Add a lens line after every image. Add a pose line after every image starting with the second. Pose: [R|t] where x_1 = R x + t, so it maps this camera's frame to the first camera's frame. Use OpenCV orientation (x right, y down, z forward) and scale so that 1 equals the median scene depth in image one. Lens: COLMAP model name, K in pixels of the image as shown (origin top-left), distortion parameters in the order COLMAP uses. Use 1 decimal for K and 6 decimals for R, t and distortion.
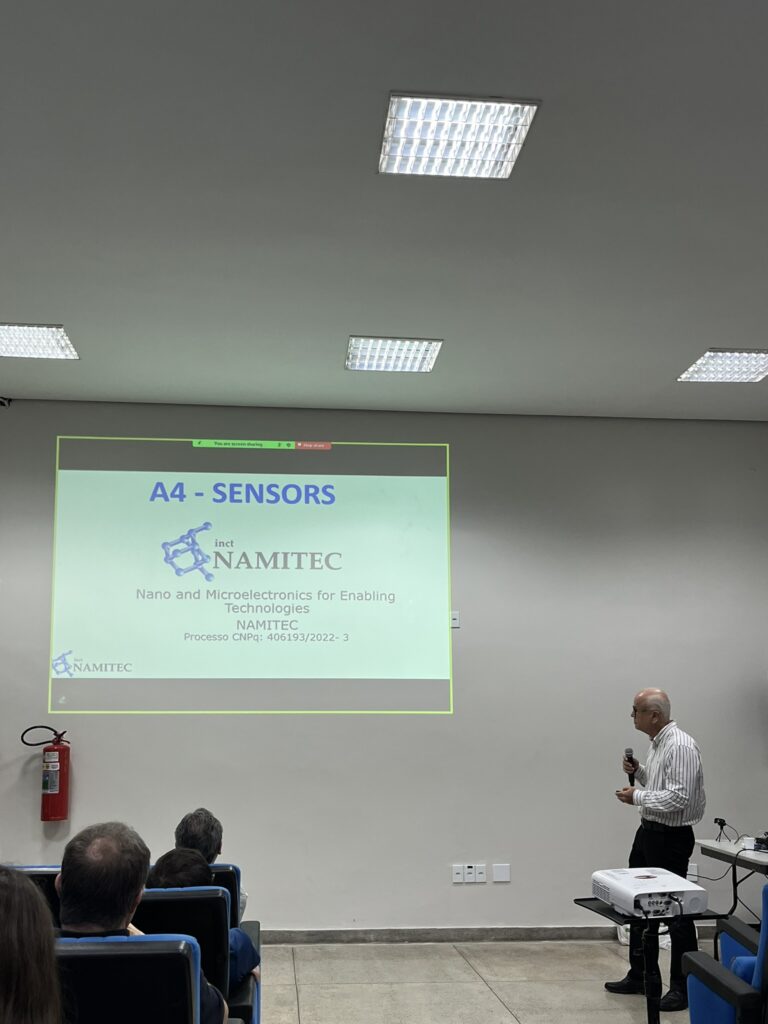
lens RADIAL K [[1013.0, 0, 384.6], [0, 1013.0, 518.3], [0, 0, 1]] dist [0.027596, 0.000000]
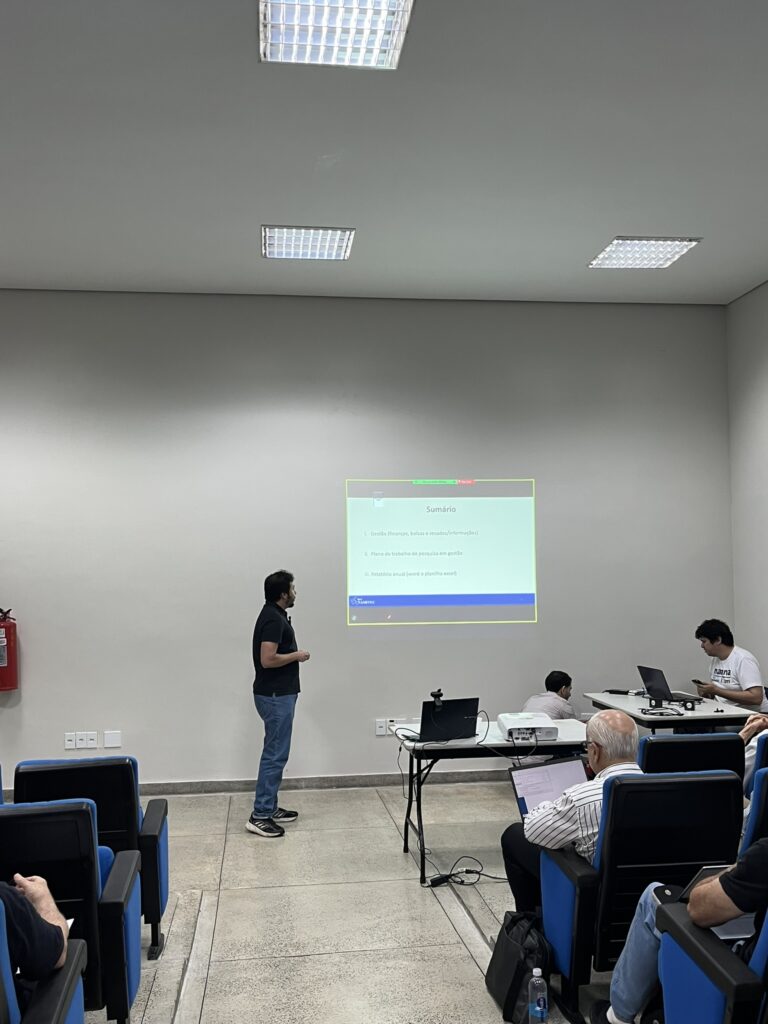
lens RADIAL K [[928.5, 0, 394.6], [0, 928.5, 514.8], [0, 0, 1]] dist [0.023467, -0.000122]
pose [[0.999443, -0.014047, 0.030275, 0.061707], [0.009250, 0.988161, 0.153142, -0.034949], [-0.032067, -0.152777, 0.987740, 0.037435]]
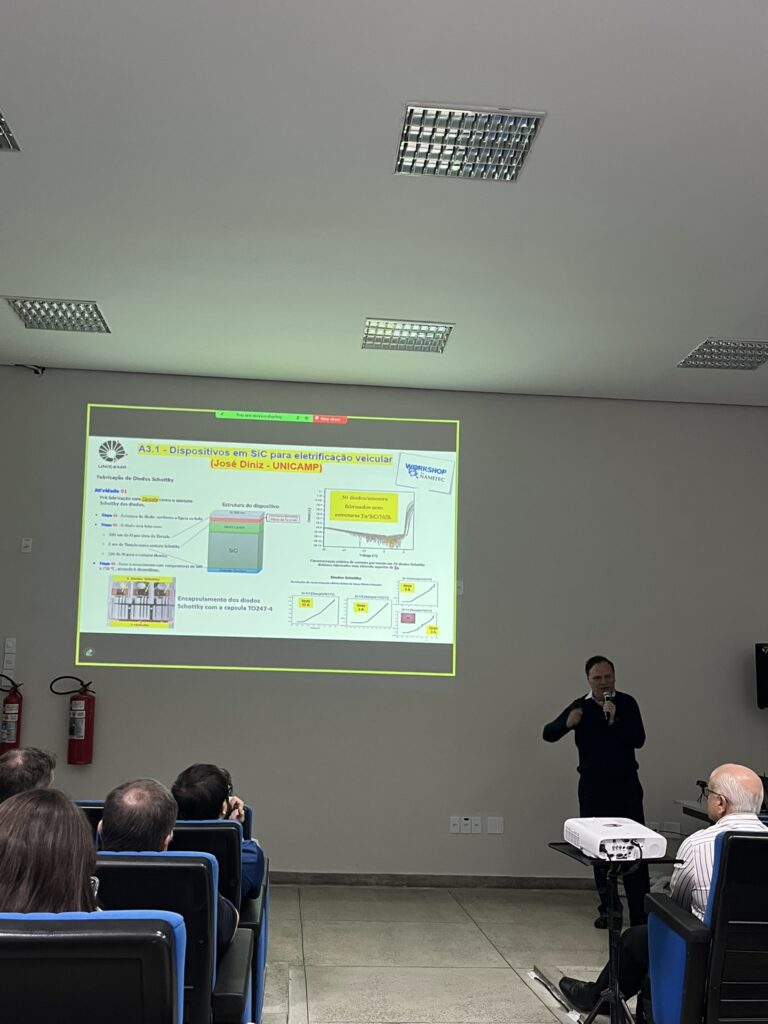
lens RADIAL K [[1013.0, 0, 392.6], [0, 1013.0, 516.6], [0, 0, 1]] dist [0.027596, 0.000000]
pose [[0.999561, 0.028204, -0.009039, 0.007309], [-0.027866, 0.998978, 0.035593, -0.011053], [0.010033, -0.035325, 0.999325, -0.058012]]
